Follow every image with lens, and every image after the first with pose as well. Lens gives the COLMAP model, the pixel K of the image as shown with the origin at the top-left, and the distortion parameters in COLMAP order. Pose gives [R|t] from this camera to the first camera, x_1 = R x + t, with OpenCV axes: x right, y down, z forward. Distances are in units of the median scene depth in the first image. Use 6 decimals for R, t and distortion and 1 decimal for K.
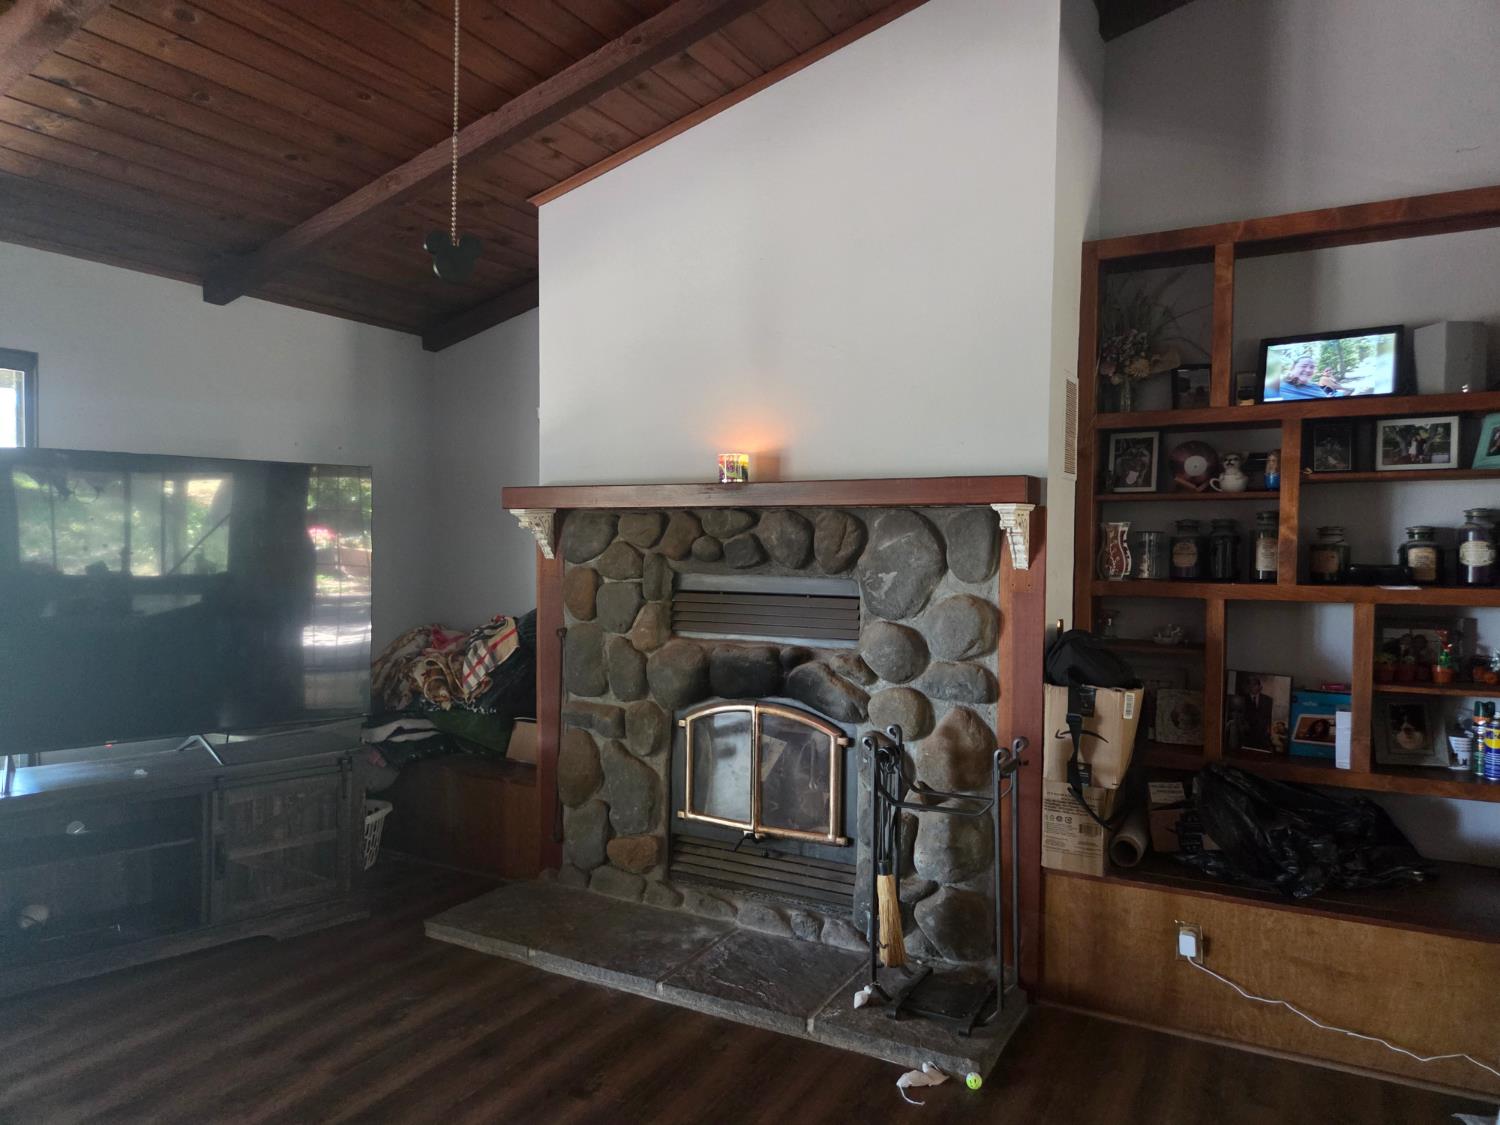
lens RADIAL K [[1017.4, 0, 748.2], [0, 1017.4, 558.1], [0, 0, 1]] dist [0.071258, -0.072877]
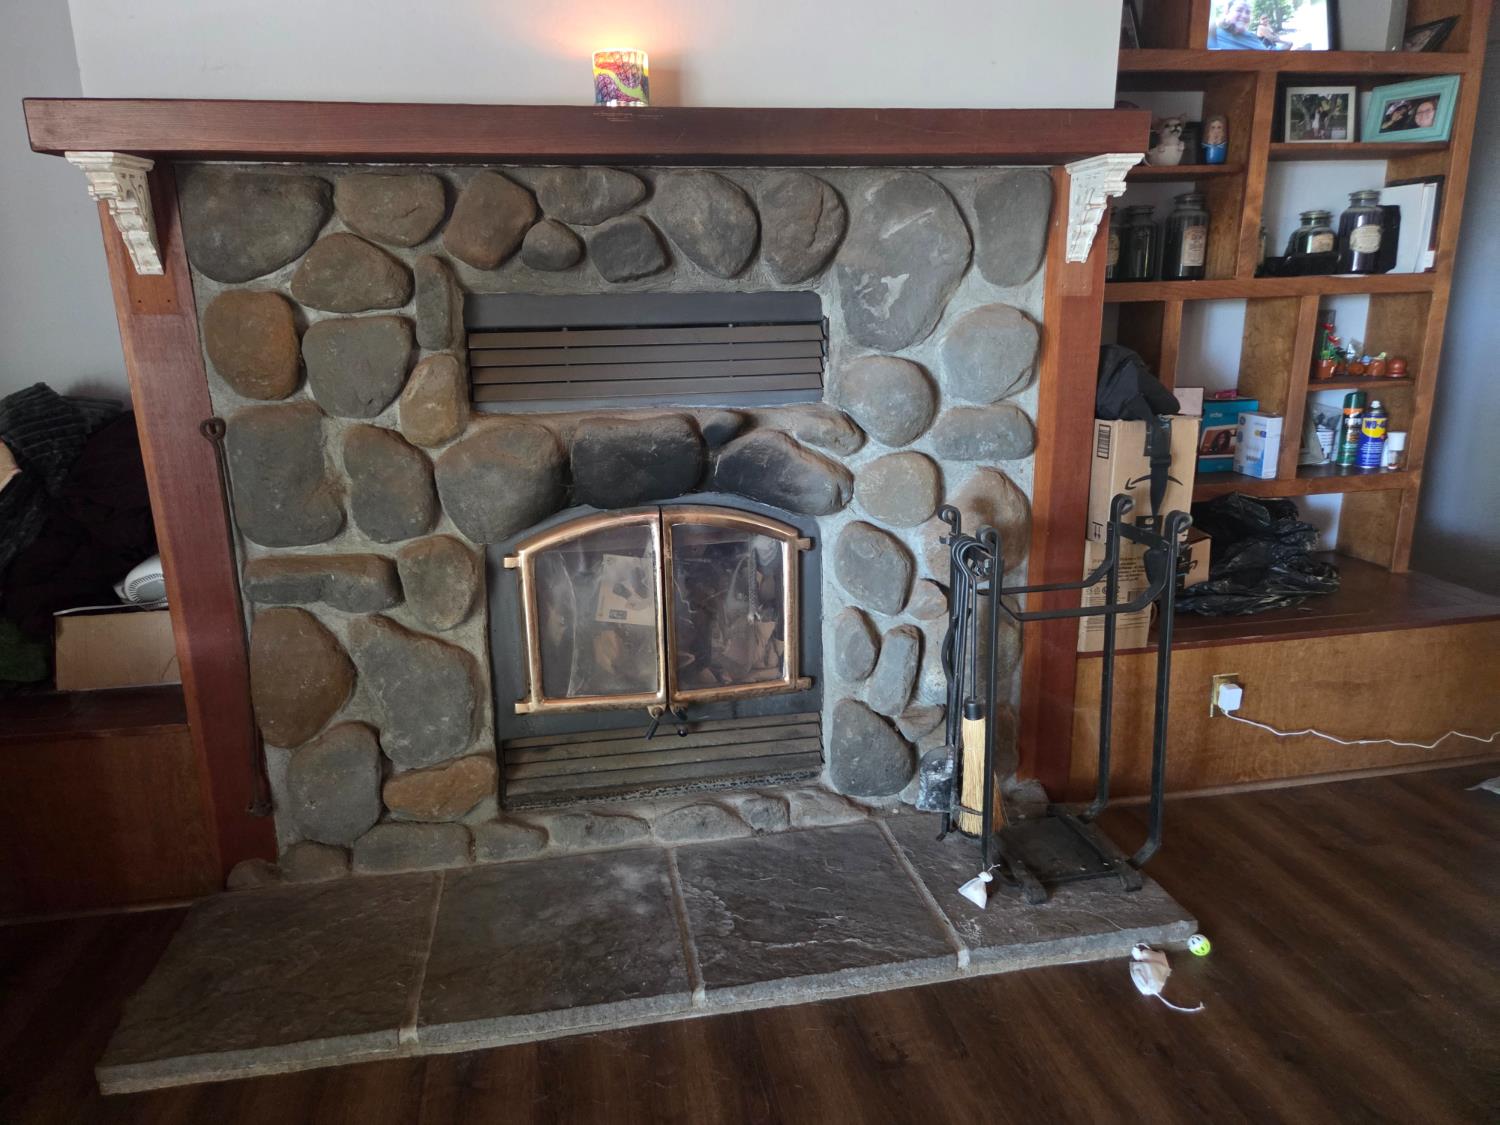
lens RADIAL K [[1017.4, 0, 748.2], [0, 1017.4, 558.1], [0, 0, 1]] dist [0.071258, -0.072877]
pose [[0.777161, -0.179032, 0.603297, -0.341957], [0.038642, 0.970446, 0.238206, 0.028670], [-0.628114, -0.161812, 0.761111, 0.518623]]
